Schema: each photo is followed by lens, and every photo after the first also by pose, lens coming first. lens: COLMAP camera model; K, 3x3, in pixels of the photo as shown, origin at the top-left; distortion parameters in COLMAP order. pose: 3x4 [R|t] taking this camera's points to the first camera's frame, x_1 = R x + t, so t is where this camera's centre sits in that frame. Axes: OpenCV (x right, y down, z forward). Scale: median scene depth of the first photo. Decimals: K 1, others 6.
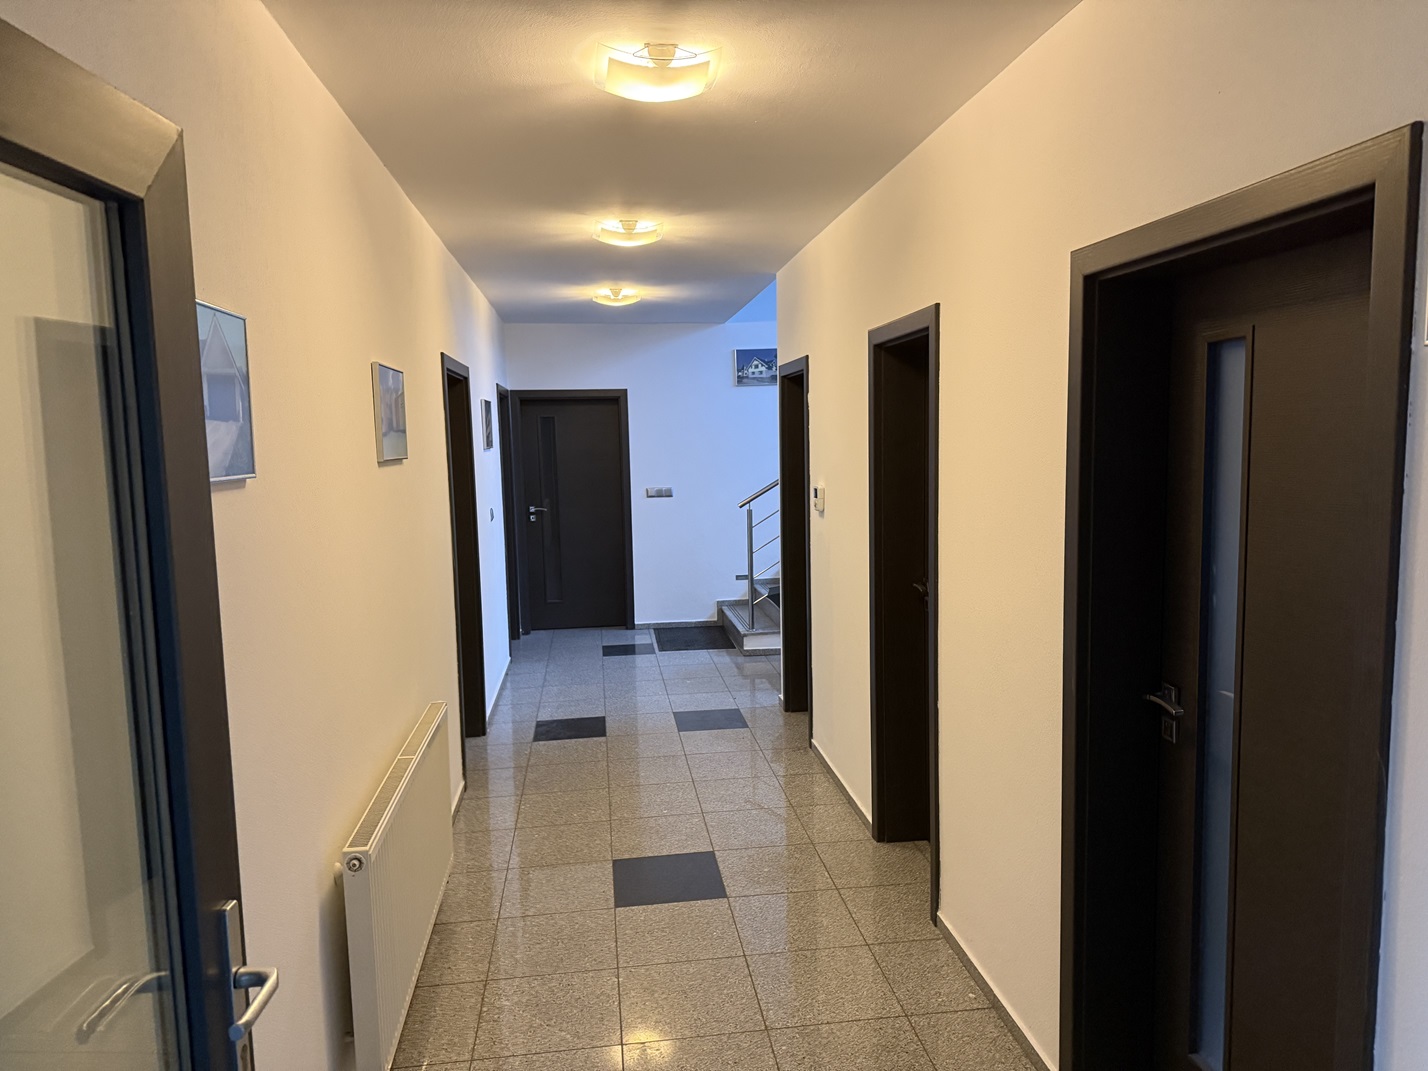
lens RADIAL K [[999.9, 0, 719.1], [0, 999.9, 541.8], [0, 0, 1]] dist [0.066931, -0.001003]
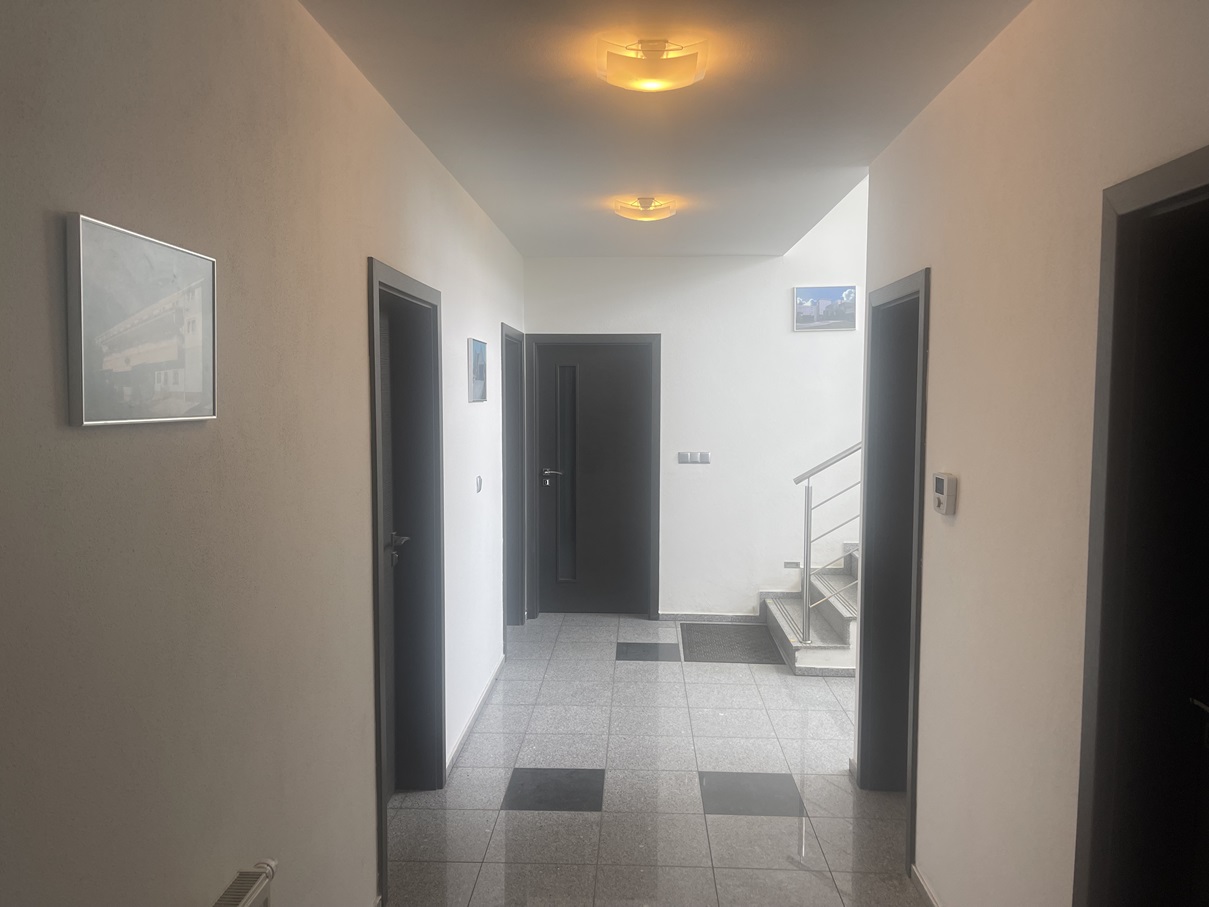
lens RADIAL K [[909.9, 0, 598.1], [0, 909.9, 455.5], [0, 0, 1]] dist [0.028794, -0.004001]
pose [[0.984848, 0.035203, -0.169812, -0.011051], [-0.041192, 0.998643, -0.031877, -0.026769], [0.168460, 0.038388, 0.984961, 0.268514]]
